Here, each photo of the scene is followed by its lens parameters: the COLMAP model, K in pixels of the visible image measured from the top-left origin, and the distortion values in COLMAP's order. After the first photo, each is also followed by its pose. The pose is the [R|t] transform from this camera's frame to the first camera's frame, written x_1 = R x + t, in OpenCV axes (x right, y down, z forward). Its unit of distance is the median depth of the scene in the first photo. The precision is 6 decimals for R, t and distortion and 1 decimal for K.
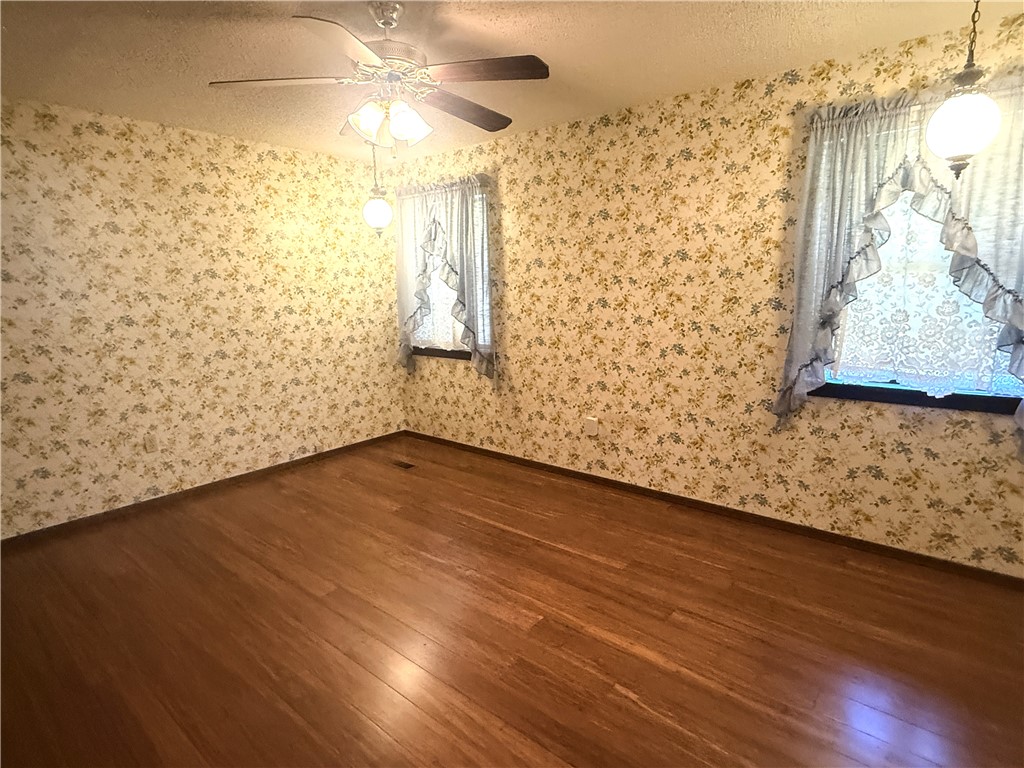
lens RADIAL K [[551.1, 0, 510.6], [0, 551.1, 385.1], [0, 0, 1]] dist [0.000699, -0.000001]
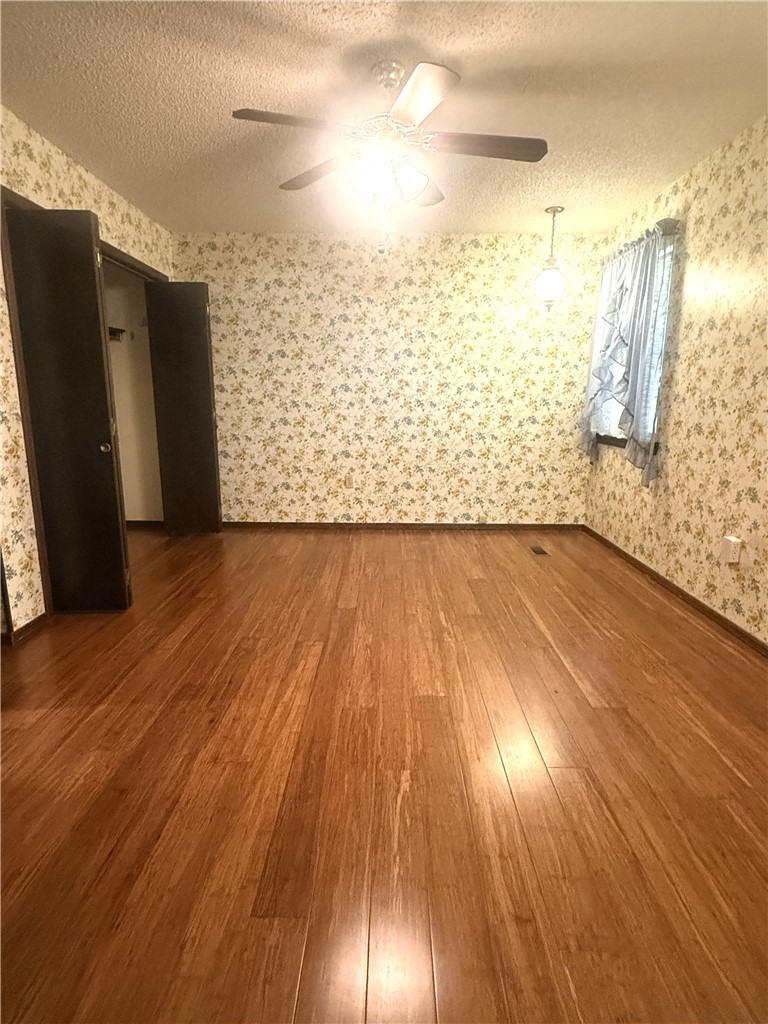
lens RADIAL K [[551.1, 0, 385.1], [0, 551.1, 509.3], [0, 0, 1]] dist [0.000699, -0.000001]
pose [[0.627989, 0.178412, -0.757495, 0.366991], [-0.160775, 0.982111, 0.098027, 0.023457], [0.761434, 0.060226, 0.645439, 0.178851]]
